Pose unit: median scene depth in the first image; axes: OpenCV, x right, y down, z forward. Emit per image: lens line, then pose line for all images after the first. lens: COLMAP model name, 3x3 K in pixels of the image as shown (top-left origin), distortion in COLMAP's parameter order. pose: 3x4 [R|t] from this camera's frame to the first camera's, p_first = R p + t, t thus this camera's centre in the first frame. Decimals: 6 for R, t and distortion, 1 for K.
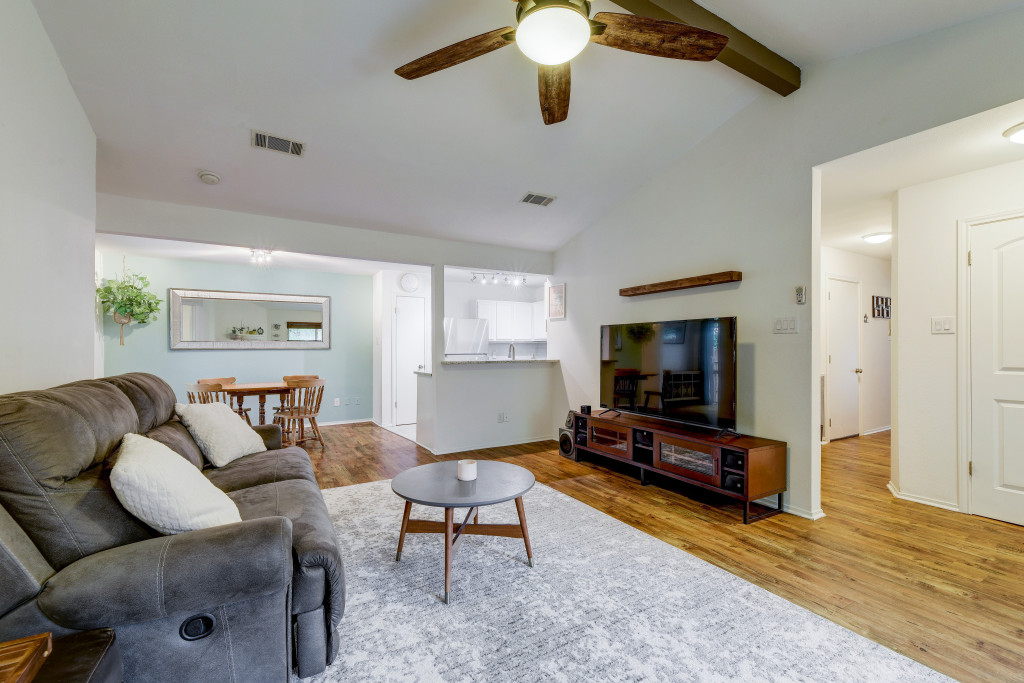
lens RADIAL K [[434.1, 0, 512.0], [0, 434.1, 341.5], [0, 0, 1]] dist [0.000908, -0.000145]
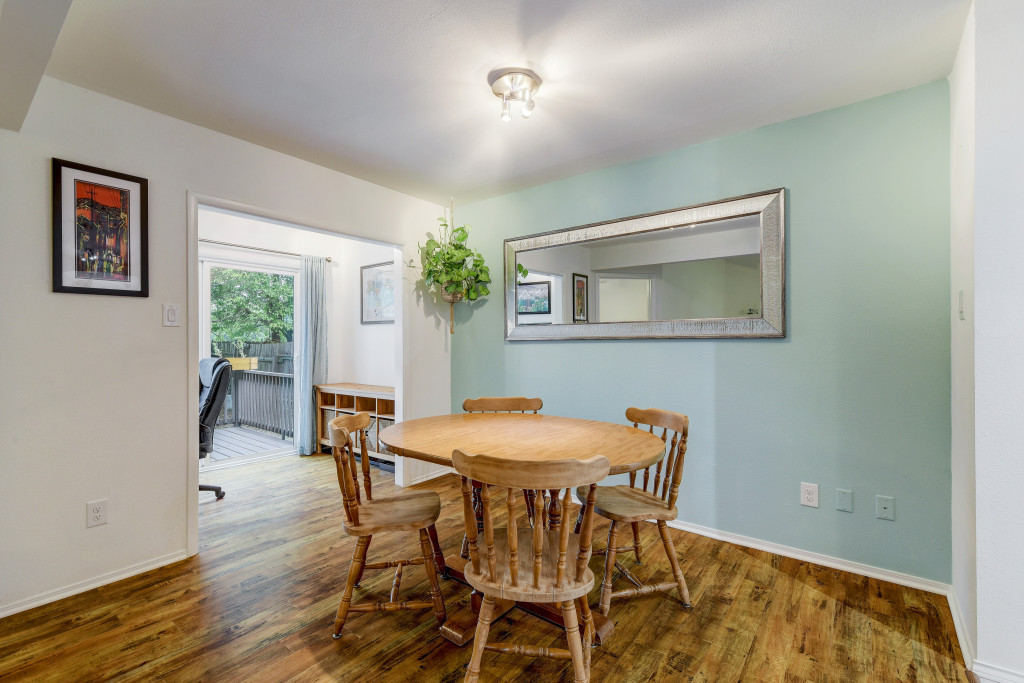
lens RADIAL K [[451.2, 0, 512.0], [0, 451.2, 341.5], [0, 0, 1]] dist [0.000395, -0.000051]
pose [[0.367913, 0.003314, -0.929854, -0.310565], [0.019028, 0.999757, 0.011092, 0.022590], [0.929666, -0.021774, 0.367761, 1.272149]]
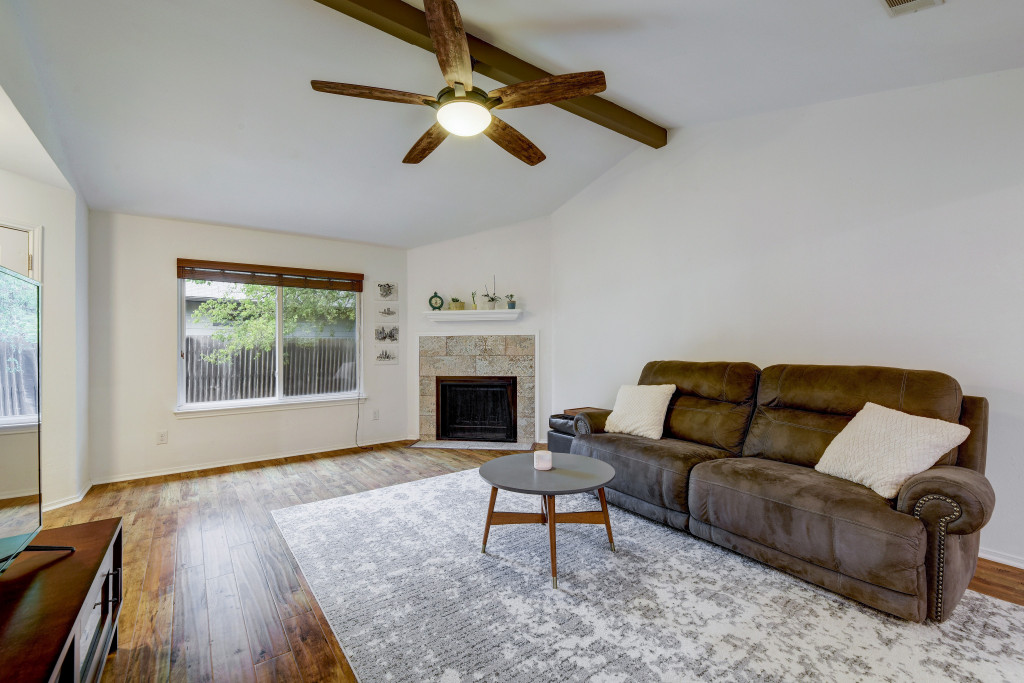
lens RADIAL K [[434.1, 0, 512.0], [0, 434.1, 341.5], [0, 0, 1]] dist [0.000908, -0.000145]
pose [[-0.994168, 0.009282, -0.107445, 0.053700], [0.012280, 0.999553, -0.027269, 0.021908], [0.107144, -0.028429, -0.993837, 1.341722]]
